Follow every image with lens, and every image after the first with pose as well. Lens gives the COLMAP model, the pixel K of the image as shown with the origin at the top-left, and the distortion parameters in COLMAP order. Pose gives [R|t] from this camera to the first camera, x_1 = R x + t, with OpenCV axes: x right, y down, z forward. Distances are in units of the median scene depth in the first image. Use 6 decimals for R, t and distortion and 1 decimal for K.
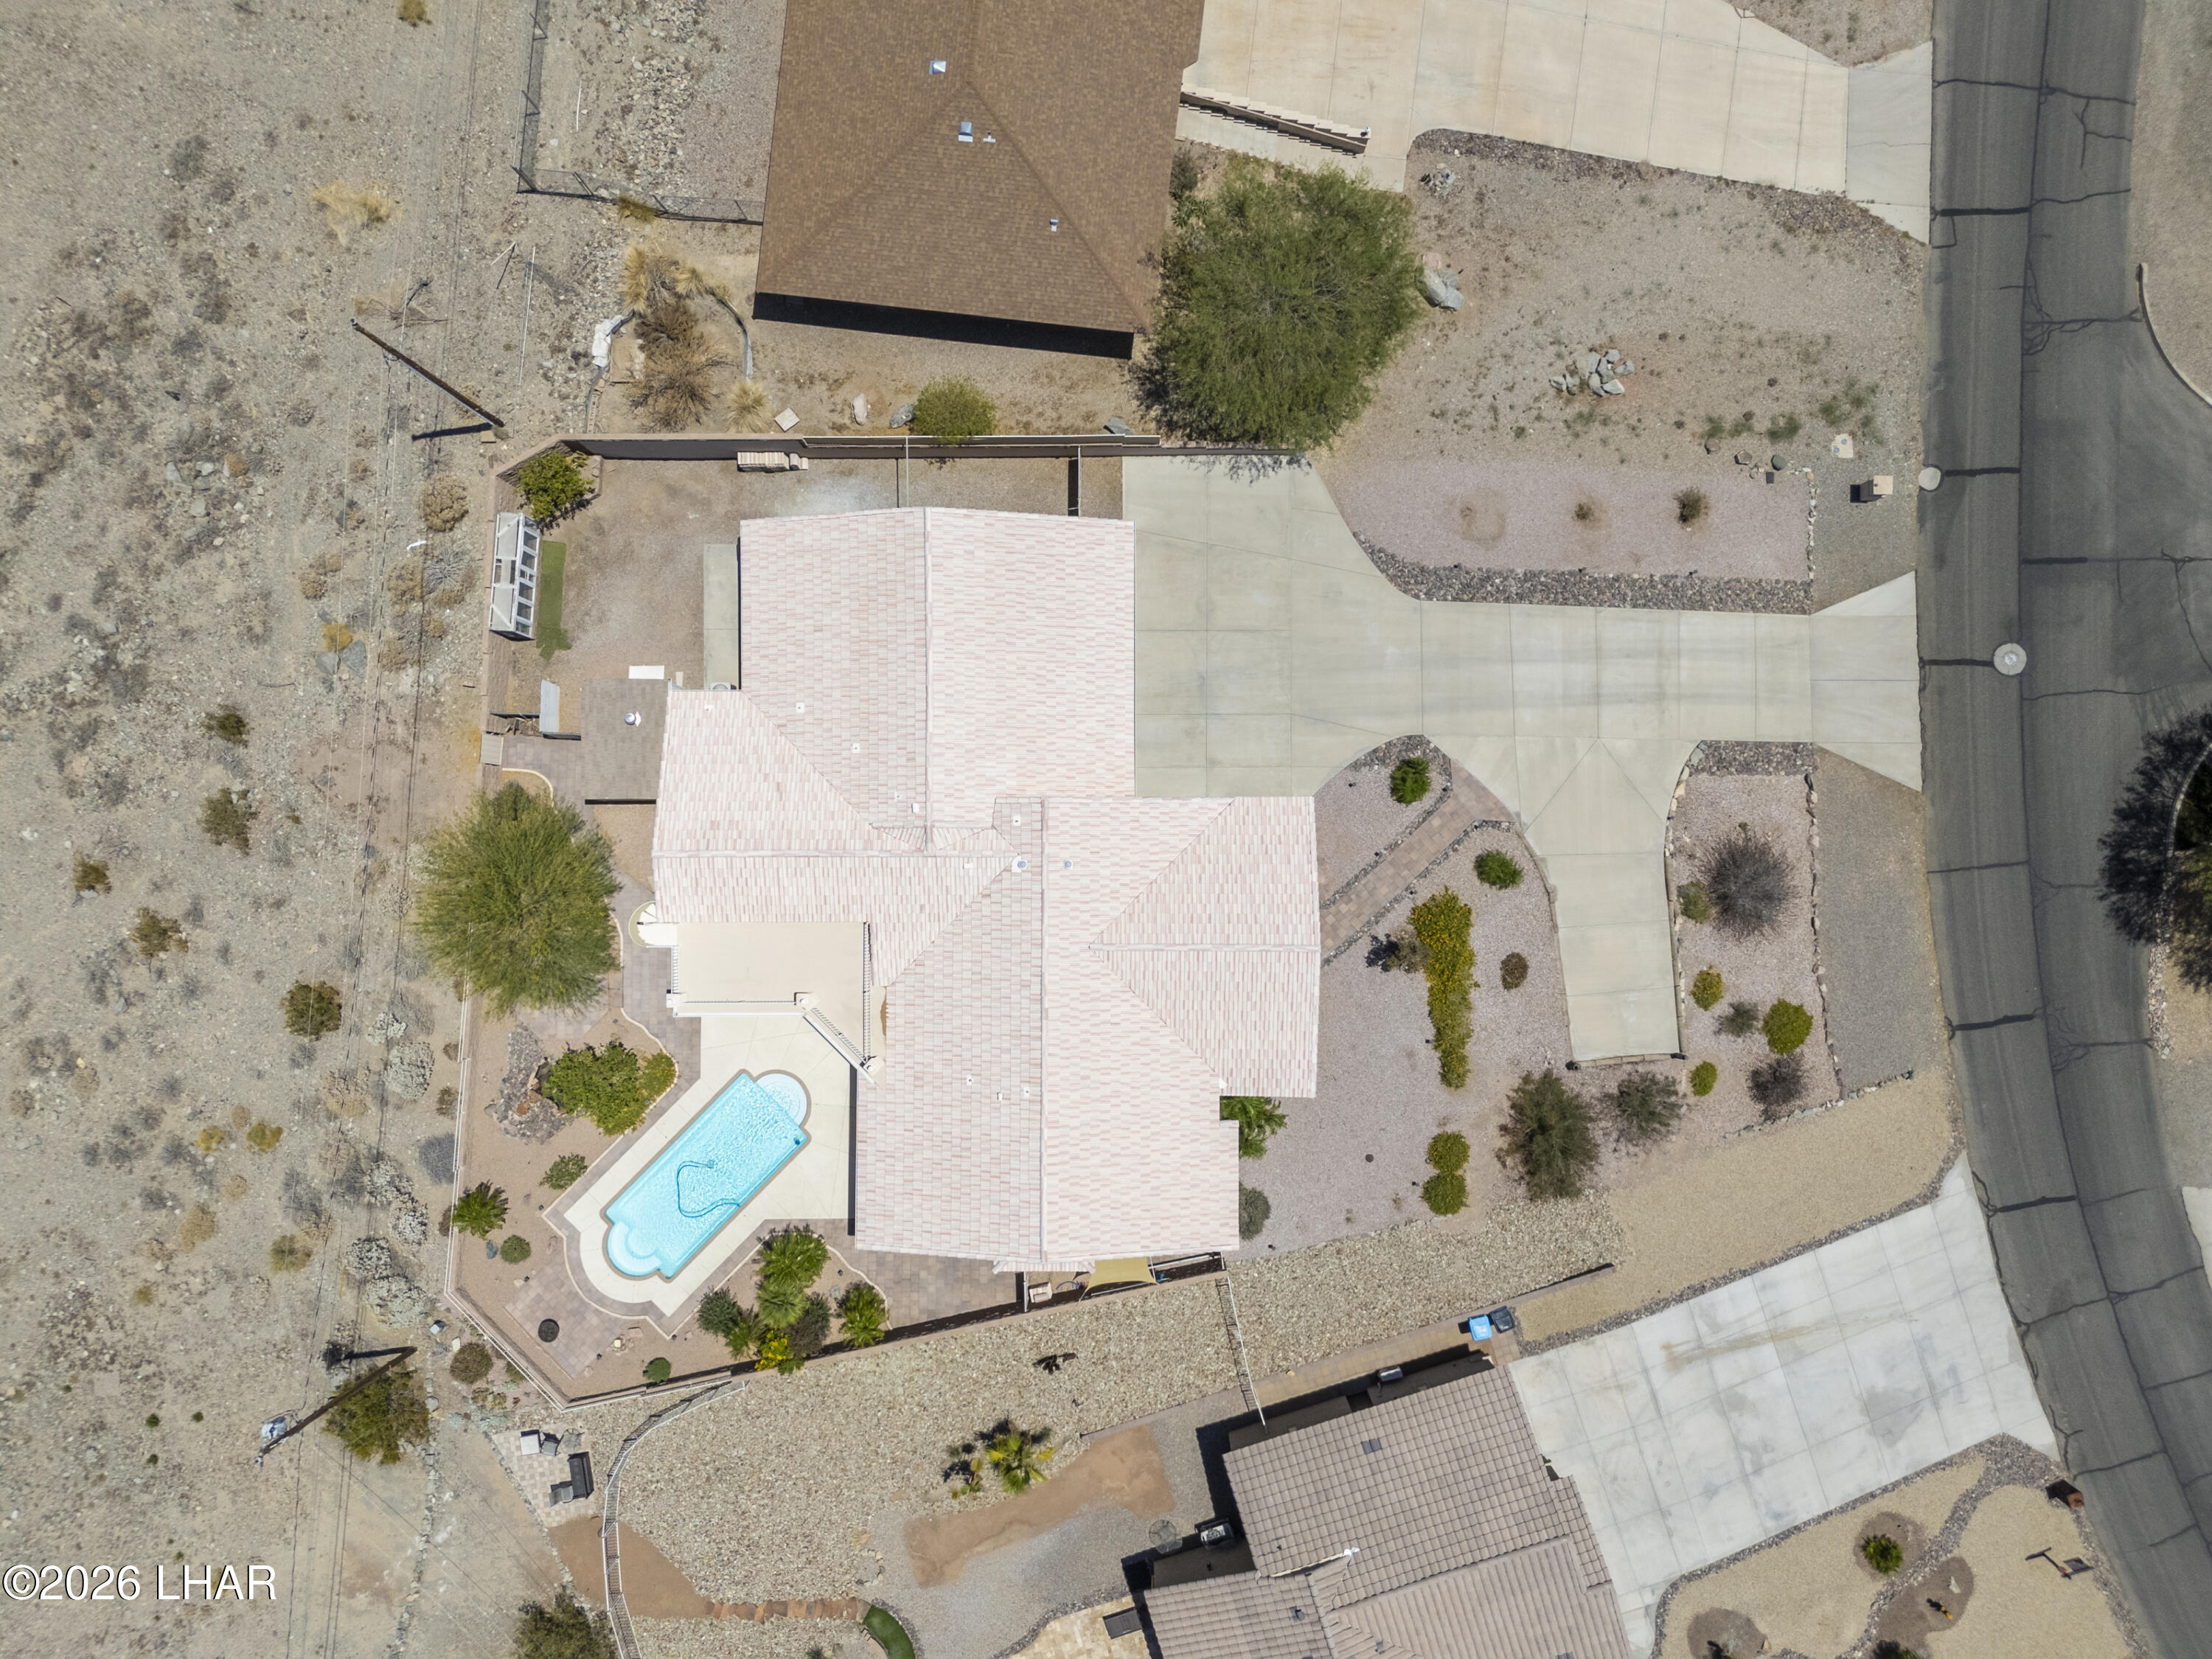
lens RADIAL K [[1635.3, 0, 1109.9], [0, 1635.3, 838.4], [0, 0, 1]] dist [0.058863, -0.056178]
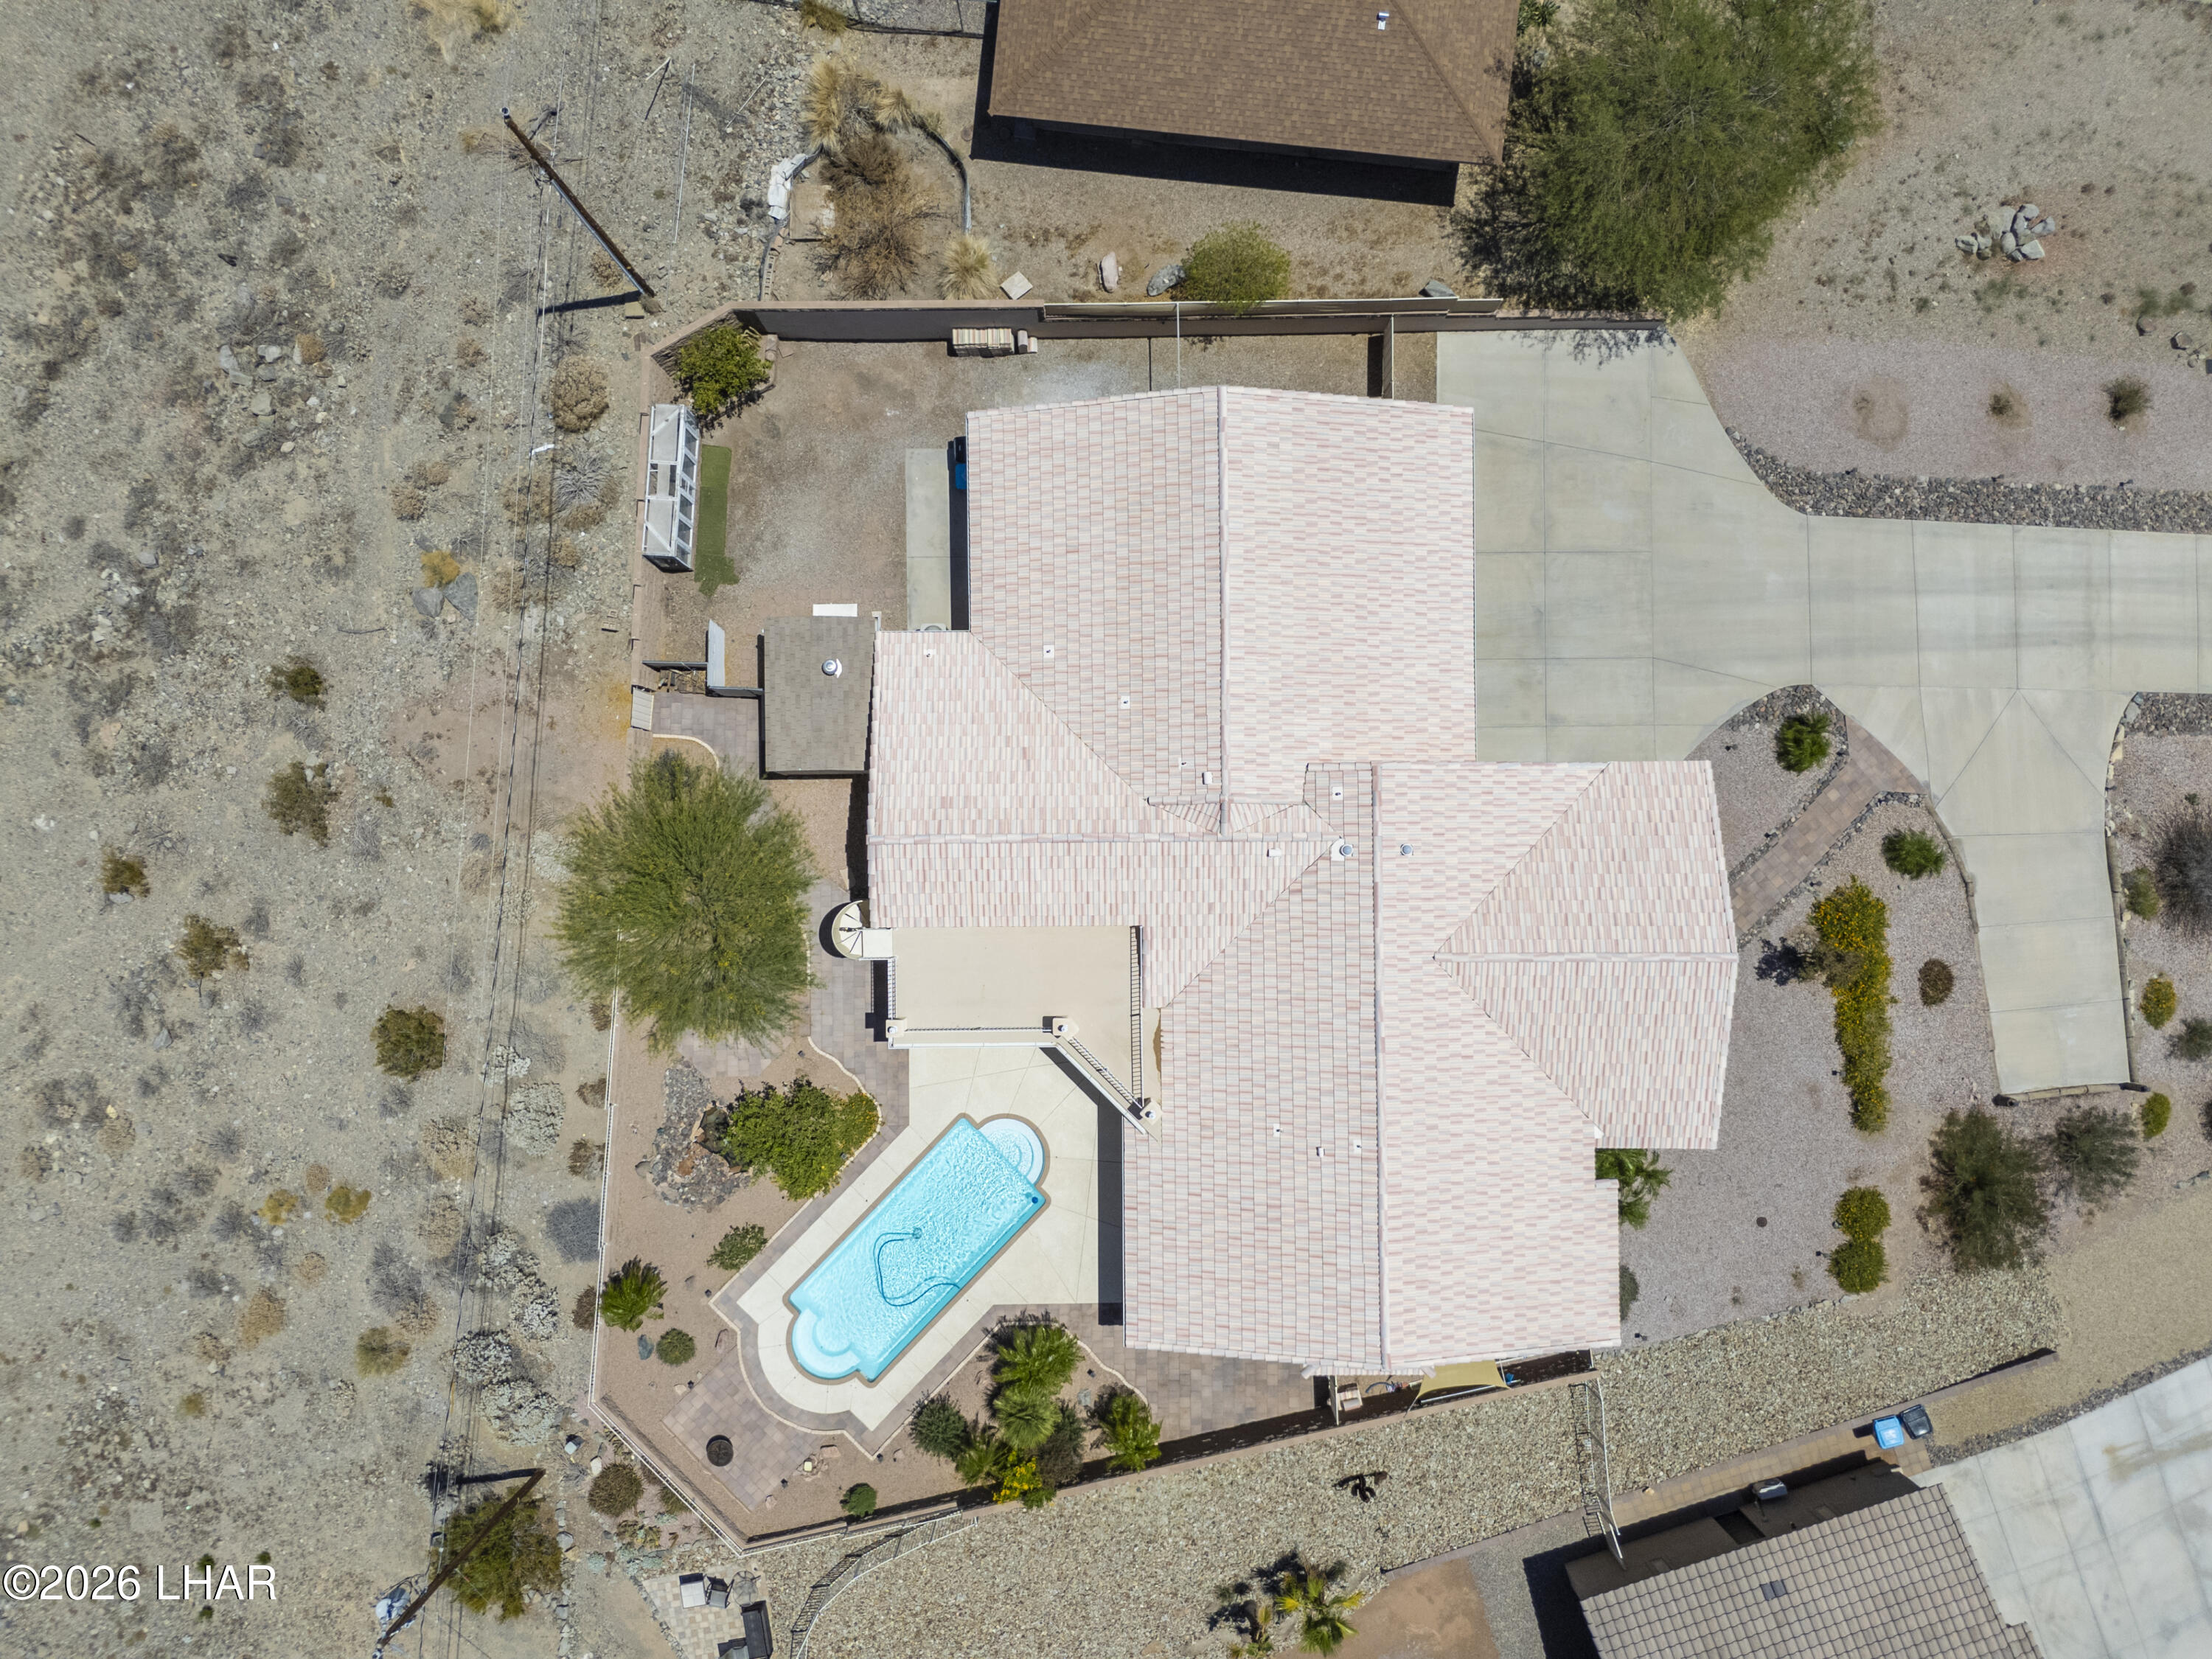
lens RADIAL K [[1635.3, 0, 1109.9], [0, 1635.3, 838.4], [0, 0, 1]] dist [0.058863, -0.056178]
pose [[0.999854, -0.007018, 0.015601, -0.162294], [0.007020, 0.999975, -0.000052, 0.008816], [-0.015600, 0.000162, 0.999878, 0.210299]]
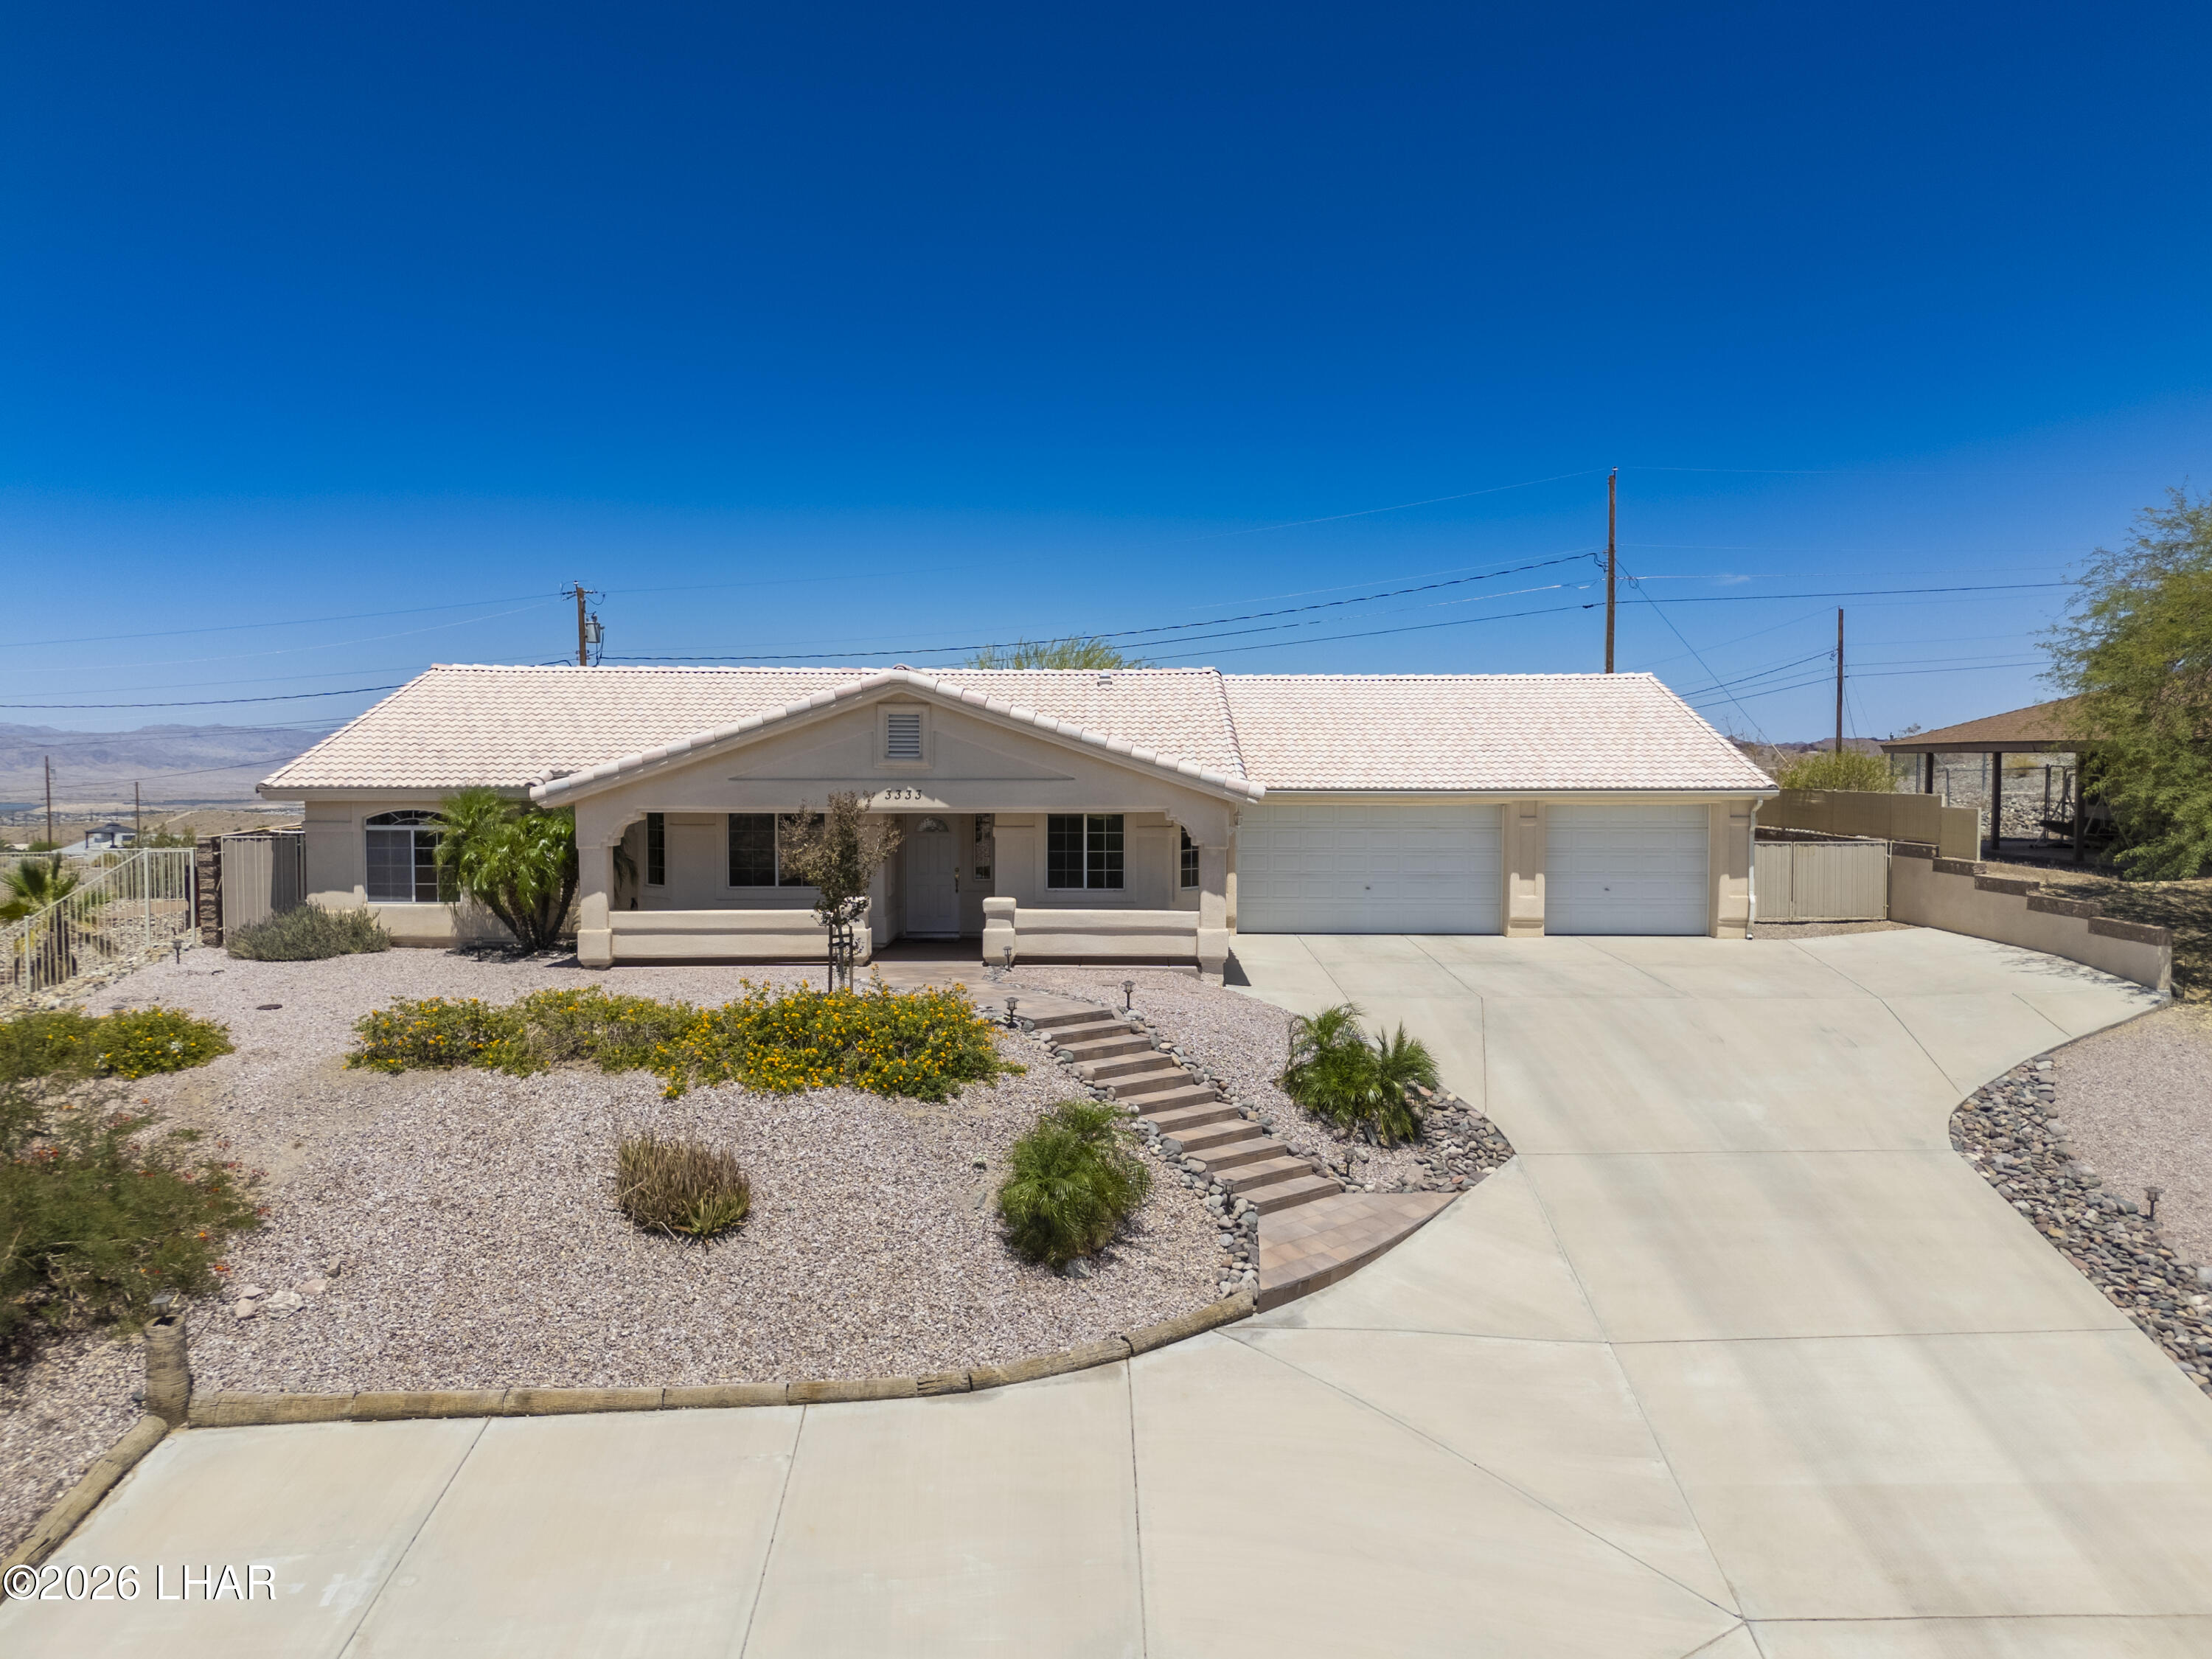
lens RADIAL K [[1635.3, 0, 1109.9], [0, 1635.3, 838.4], [0, 0, 1]] dist [0.058863, -0.056178]
pose [[-0.001494, 0.060435, -0.998171, 0.502427], [-0.999591, 0.028413, 0.003217, 0.010691], [0.028555, 0.997768, 0.060367, 0.927504]]
